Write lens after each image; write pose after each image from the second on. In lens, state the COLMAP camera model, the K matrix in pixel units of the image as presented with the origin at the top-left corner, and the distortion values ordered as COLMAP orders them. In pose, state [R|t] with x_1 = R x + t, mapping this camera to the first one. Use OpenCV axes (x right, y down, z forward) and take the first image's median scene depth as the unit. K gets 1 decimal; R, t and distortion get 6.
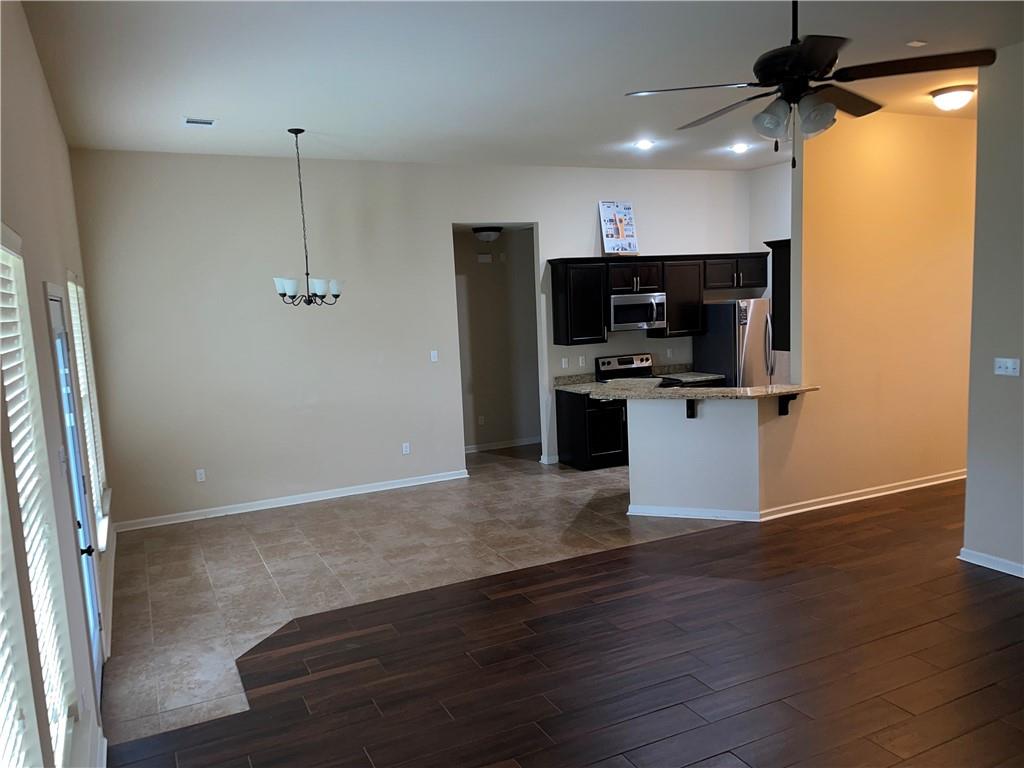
lens RADIAL K [[760.7, 0, 499.4], [0, 760.7, 389.5], [0, 0, 1]] dist [0.079374, -0.003608]
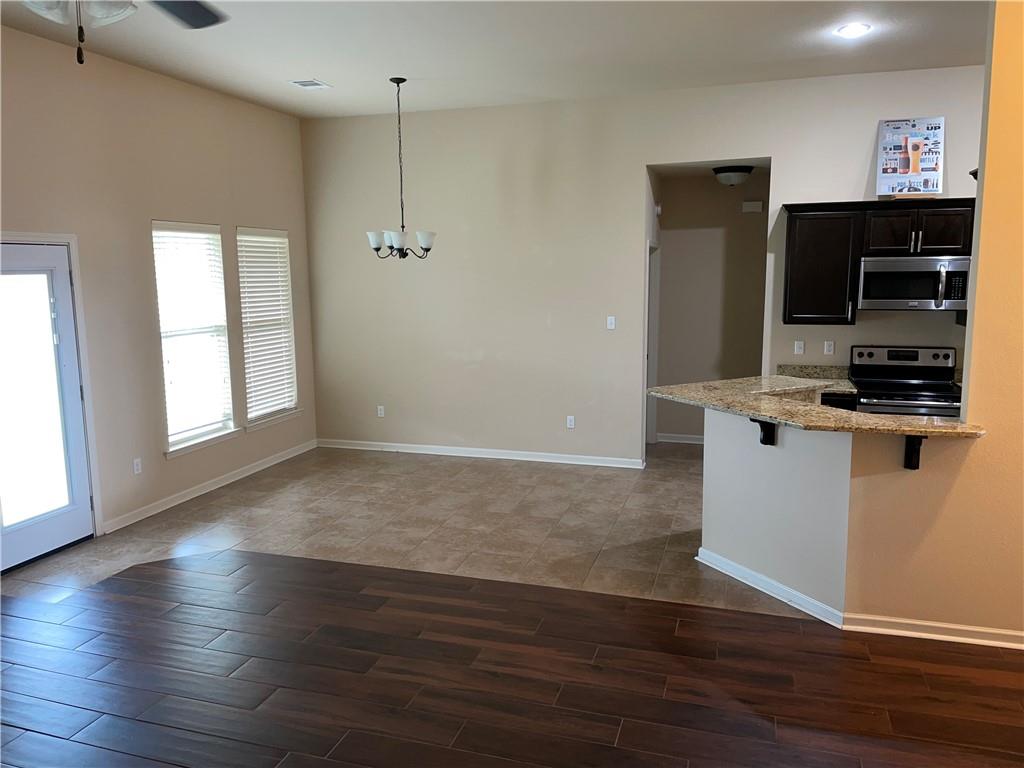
lens RADIAL K [[764.6, 0, 506.1], [0, 764.6, 378.6], [0, 0, 1]] dist [0.098502, -0.124617]
pose [[0.729960, 0.135070, -0.670011, 0.393160], [-0.106837, 0.990778, 0.083338, -0.038140], [0.675088, 0.010749, 0.737659, 0.258689]]
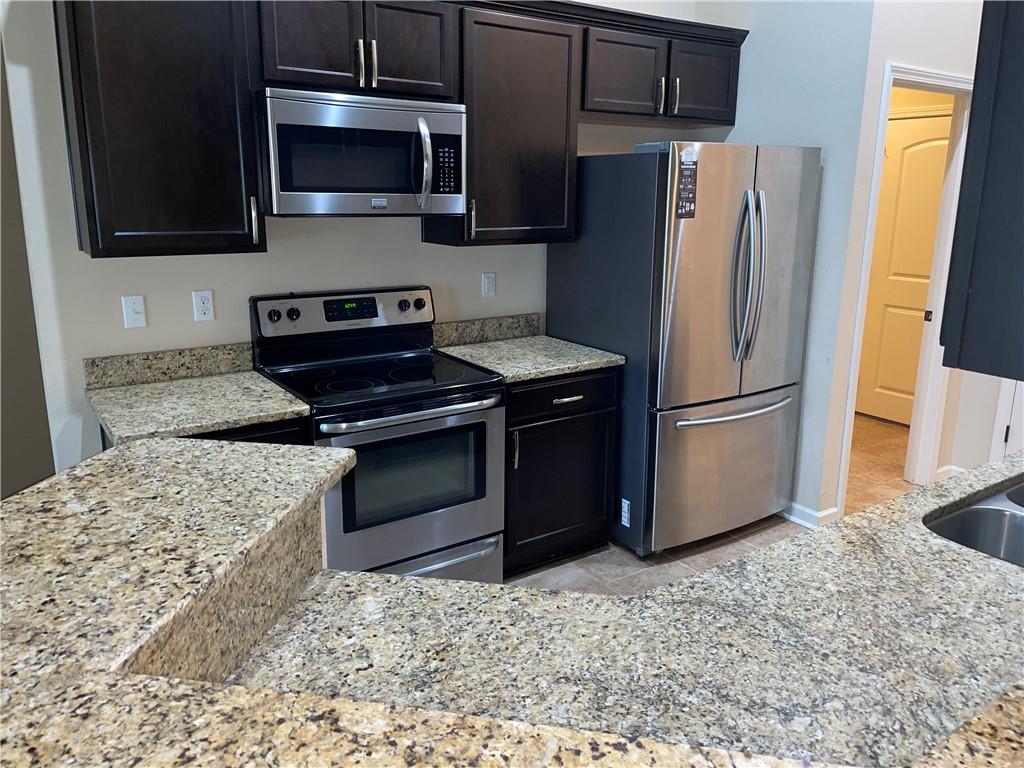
lens RADIAL K [[758.8, 0, 514.5], [0, 758.8, 367.6], [0, 0, 1]] dist [0.090076, -0.121633]
pose [[0.985845, 0.016755, 0.166821, 0.189814], [-0.034377, 0.994055, 0.103314, -0.050935], [-0.164098, -0.107587, 0.980559, 0.680383]]
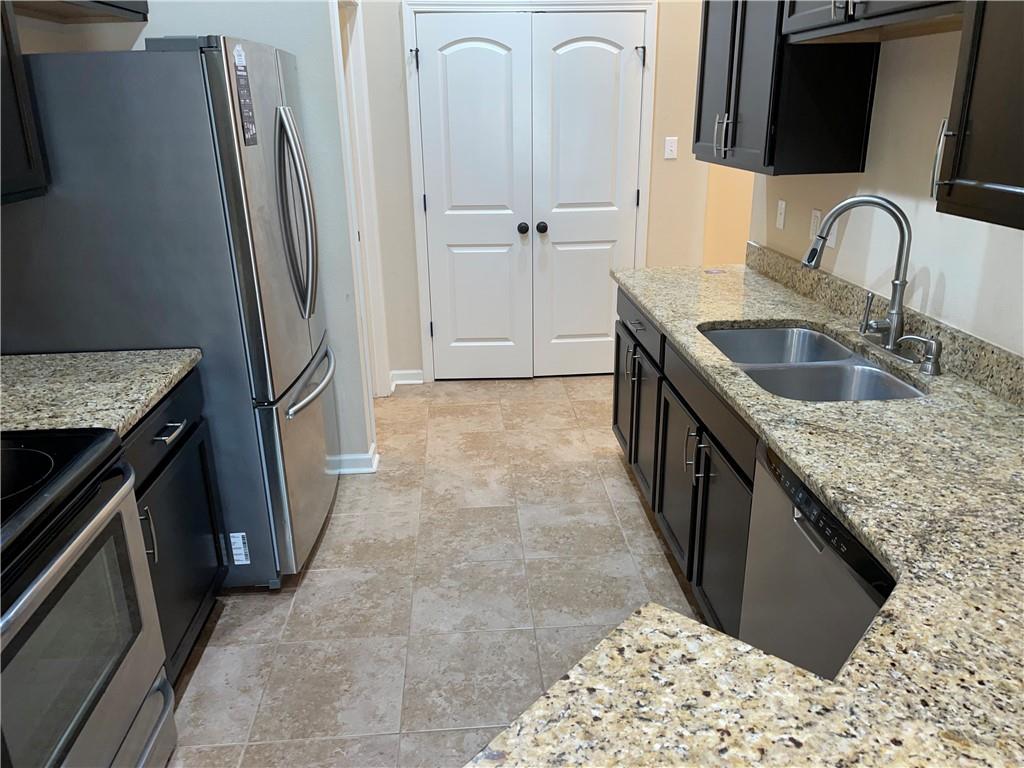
lens RADIAL K [[764.6, 0, 506.1], [0, 764.6, 378.6], [0, 0, 1]] dist [0.098502, -0.124617]
pose [[0.367968, -0.269262, 0.889999, 0.100330], [0.113578, 0.963002, 0.244390, -0.063714], [-0.922876, 0.011157, 0.384936, 0.836492]]
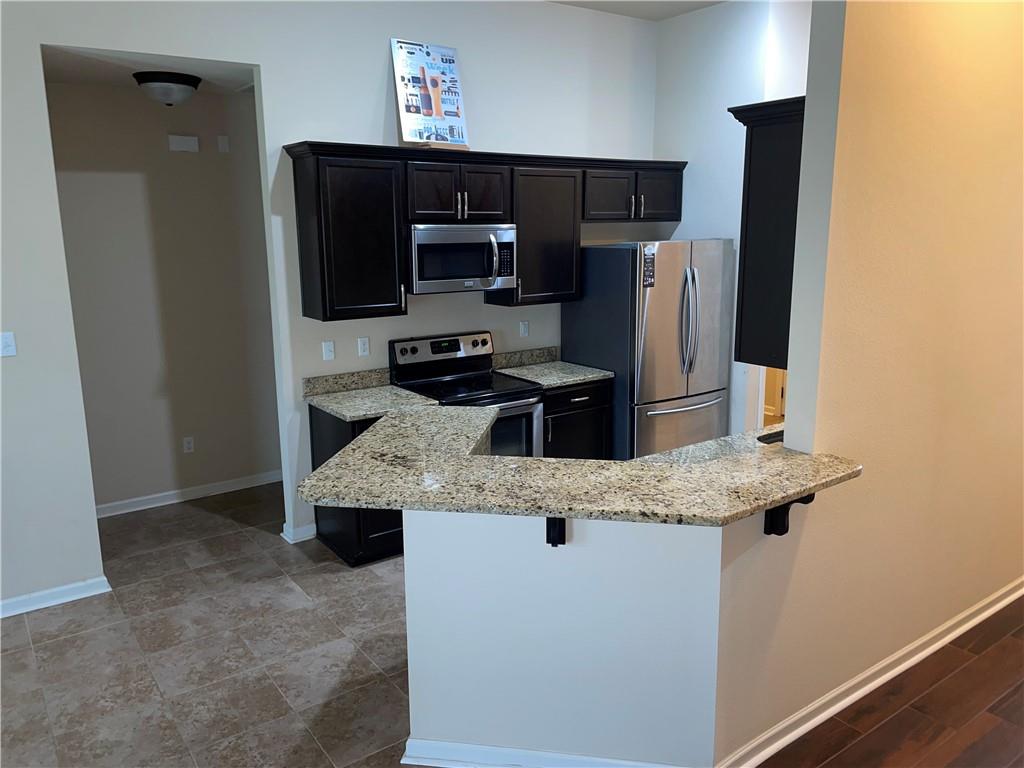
lens RADIAL K [[764.6, 0, 506.1], [0, 764.6, 378.6], [0, 0, 1]] dist [0.098502, -0.124617]
pose [[0.983872, 0.000494, 0.178873, 0.114509], [-0.013365, 0.997404, 0.070758, -0.056181], [-0.178374, -0.072007, 0.981324, 0.462921]]
